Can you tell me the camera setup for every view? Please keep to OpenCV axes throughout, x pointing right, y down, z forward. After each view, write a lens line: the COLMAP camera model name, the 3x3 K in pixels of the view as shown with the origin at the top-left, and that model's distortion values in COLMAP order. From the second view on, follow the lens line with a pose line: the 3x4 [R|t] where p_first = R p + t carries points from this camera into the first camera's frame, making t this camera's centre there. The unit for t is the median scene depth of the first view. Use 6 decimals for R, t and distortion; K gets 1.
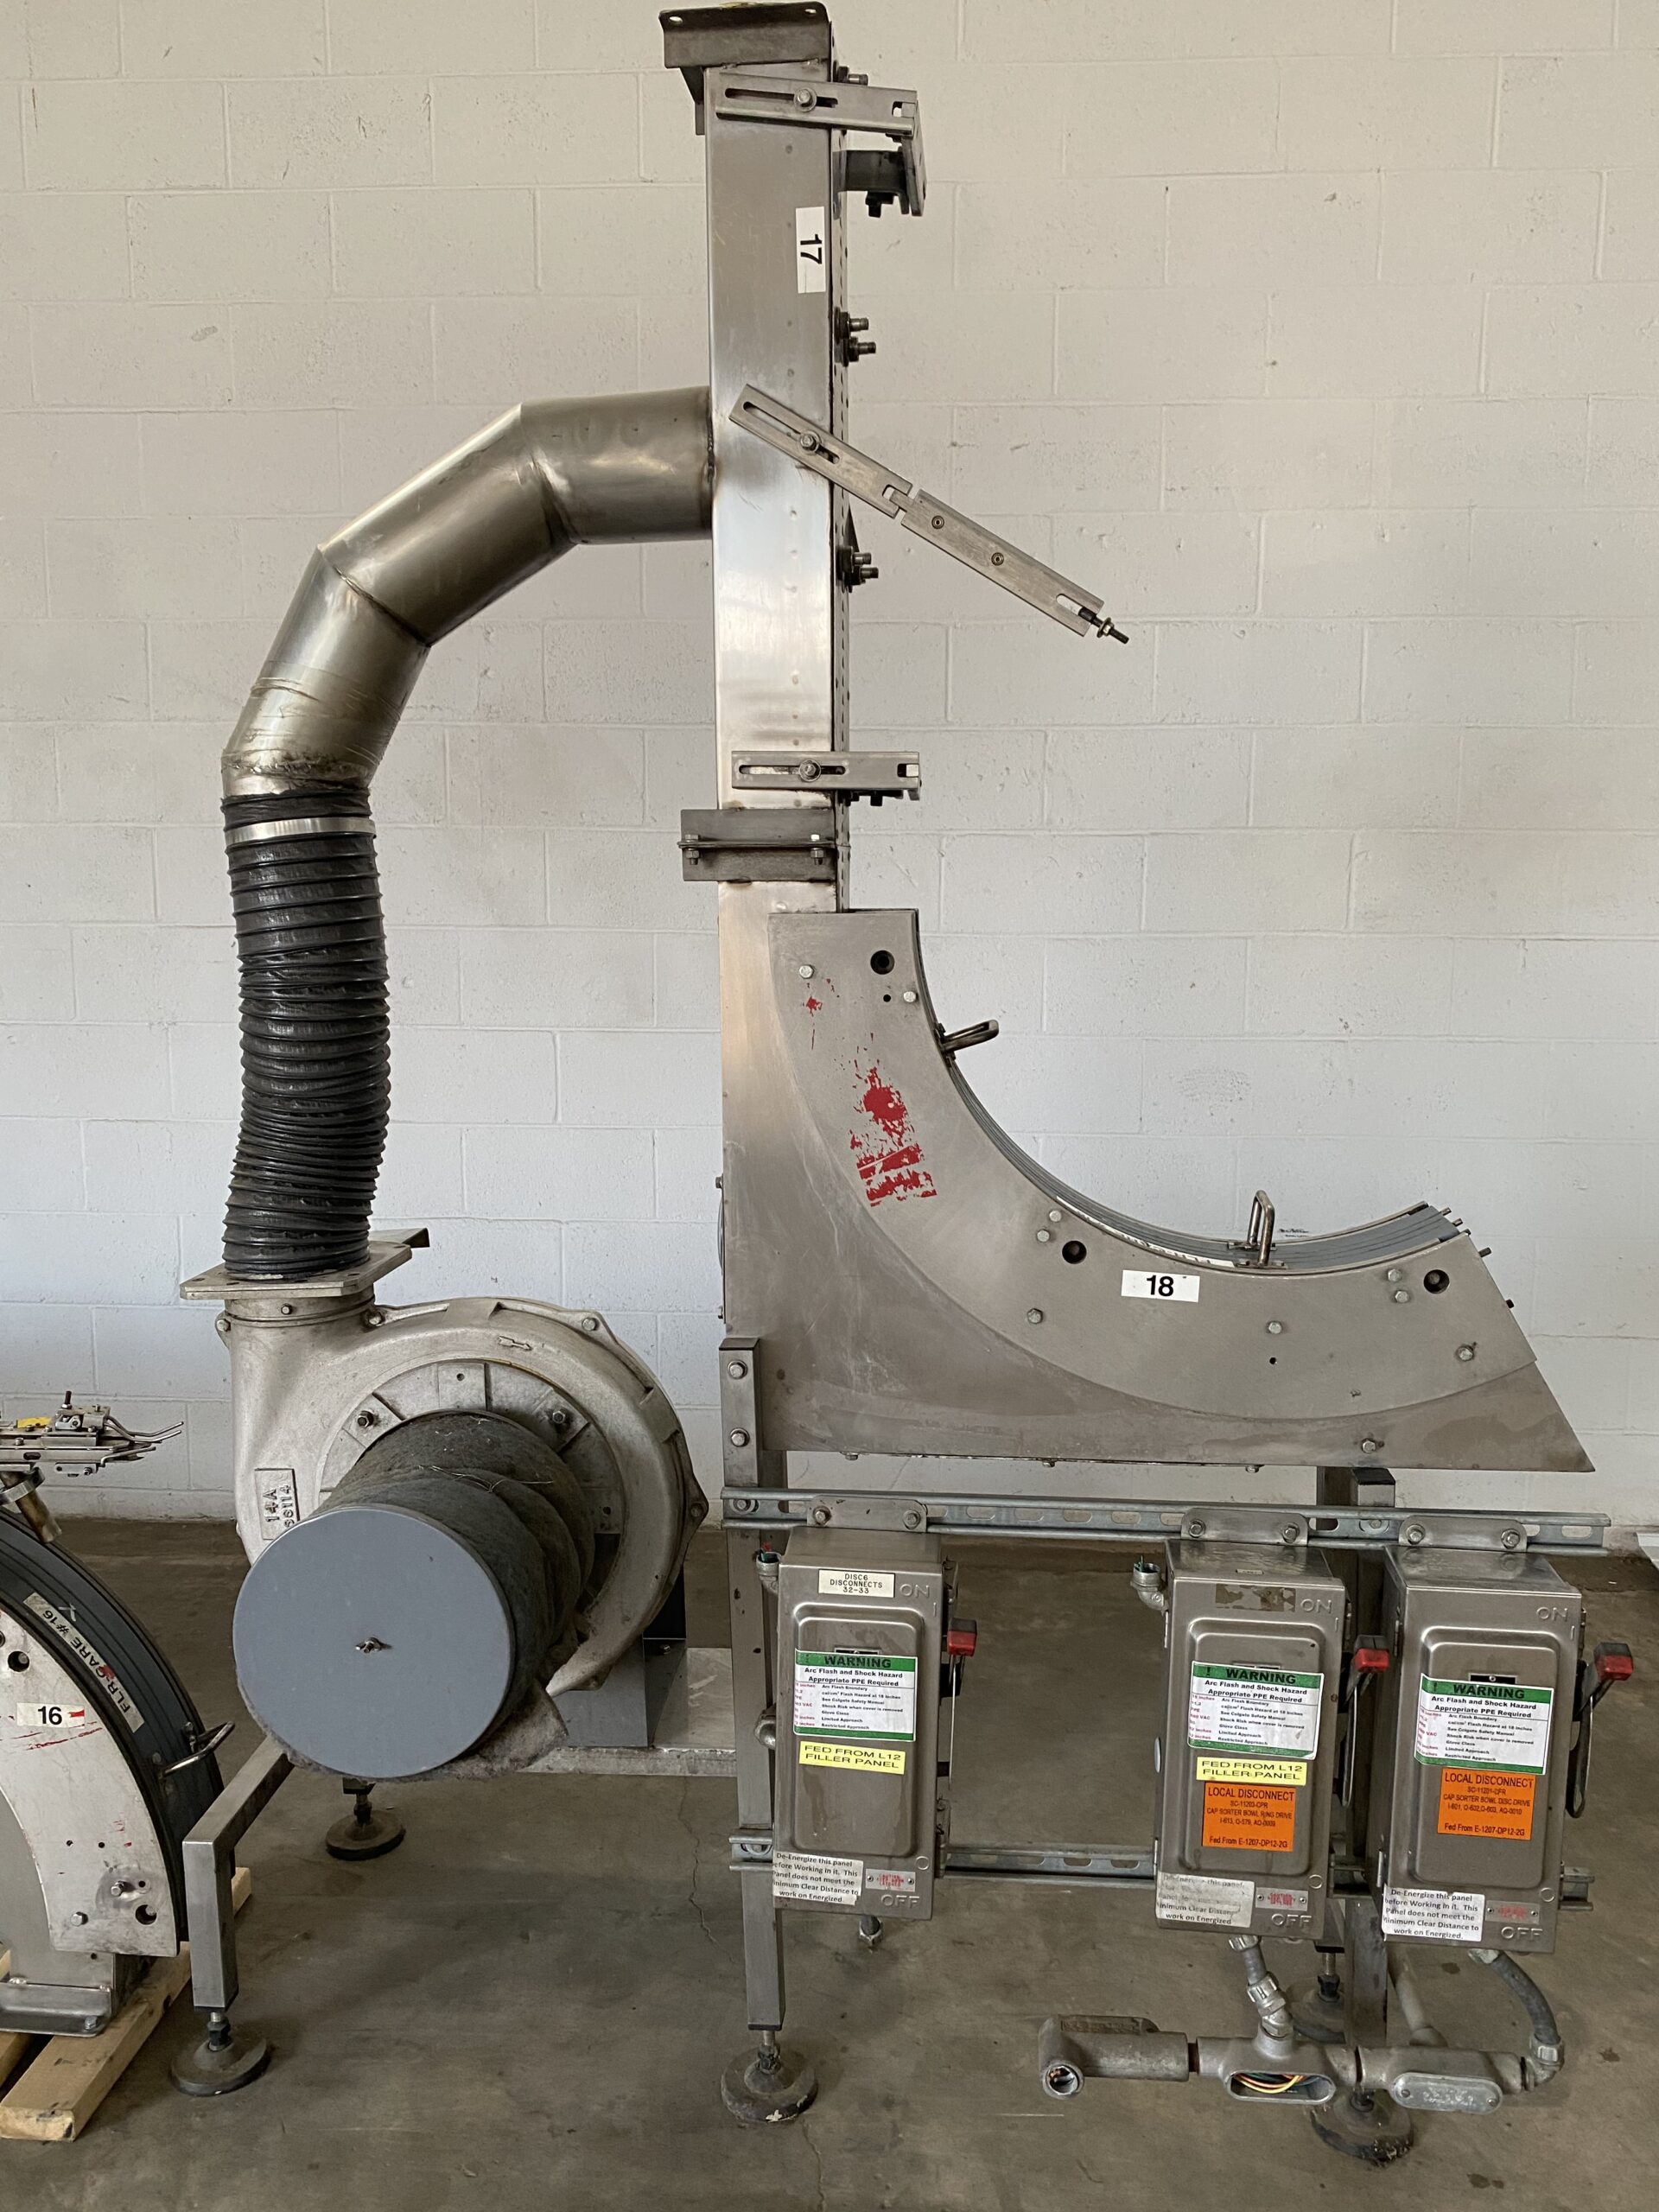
lens RADIAL K [[1715.4, 0, 833.7], [0, 1715.4, 1106.6], [0, 0, 1]] dist [0.013623, -0.017753]
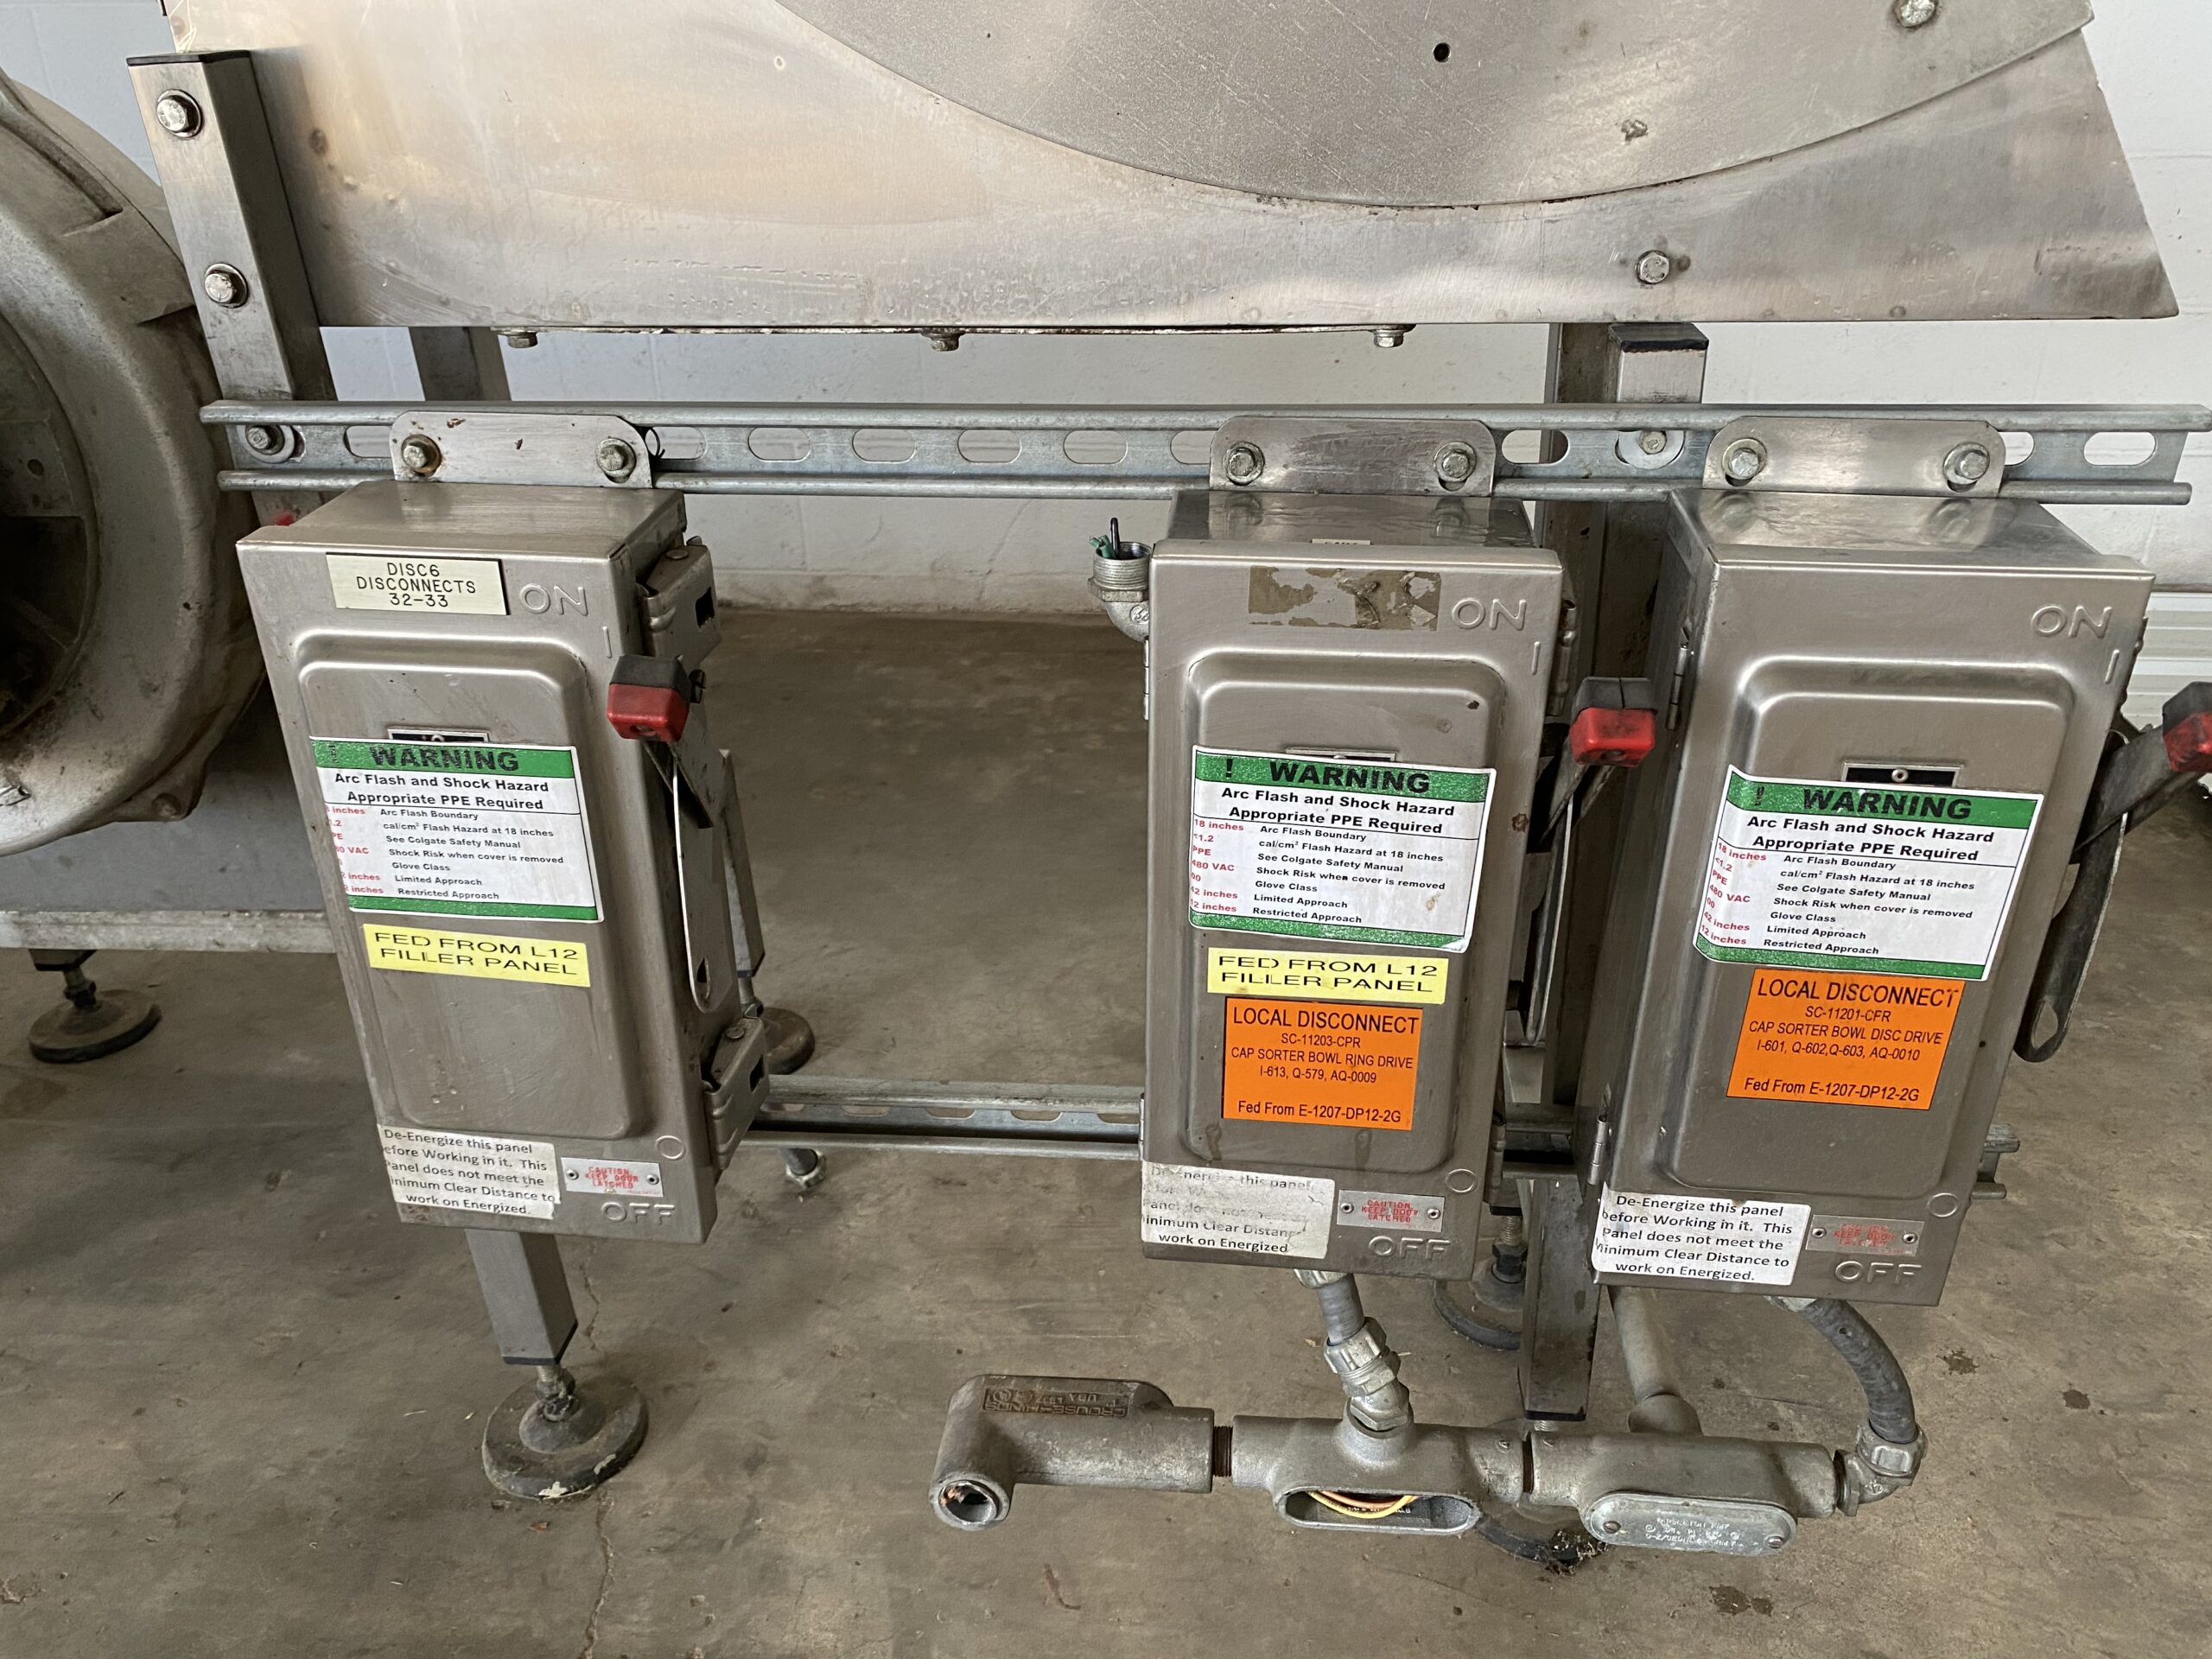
lens RADIAL K [[1715.4, 0, 1096.4], [0, 1715.4, 824.2], [0, 0, 1]] dist [0.013623, -0.017753]
pose [[0.999765, -0.012283, -0.017865, 0.182429], [0.017508, 0.943416, 0.331150, 0.188962], [0.012787, -0.331385, 0.943409, 0.559930]]
